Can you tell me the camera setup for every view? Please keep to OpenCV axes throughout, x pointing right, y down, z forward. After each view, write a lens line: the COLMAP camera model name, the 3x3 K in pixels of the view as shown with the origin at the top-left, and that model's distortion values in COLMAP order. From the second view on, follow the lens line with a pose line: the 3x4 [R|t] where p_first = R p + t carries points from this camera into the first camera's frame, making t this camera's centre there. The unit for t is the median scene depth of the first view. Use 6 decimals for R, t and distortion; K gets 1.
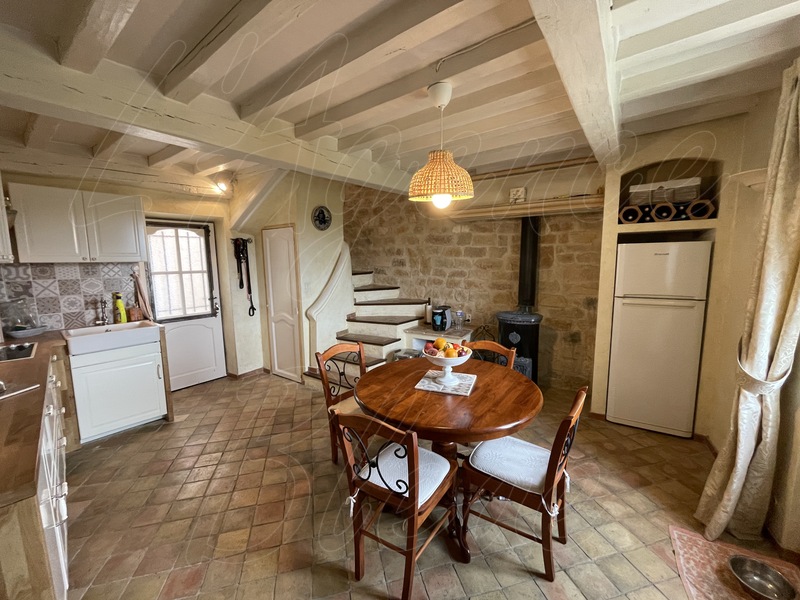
lens RADIAL K [[325.2, 0, 400.0], [0, 325.2, 300.0], [0, 0, 1]] dist [-0.000062, -0.000014]
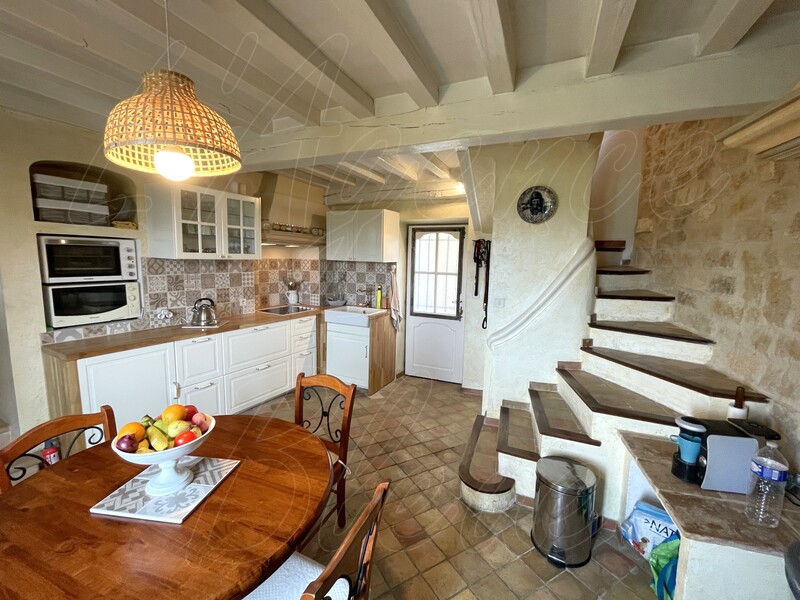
lens RADIAL K [[342.6, 0, 400.0], [0, 342.6, 300.0], [0, 0, 1]] dist [-0.001087, -0.000145]
pose [[0.251407, 0.137793, -0.958023, 0.375821], [-0.147138, 0.983751, 0.102881, -0.092559], [0.956632, 0.115096, 0.267596, 0.567987]]
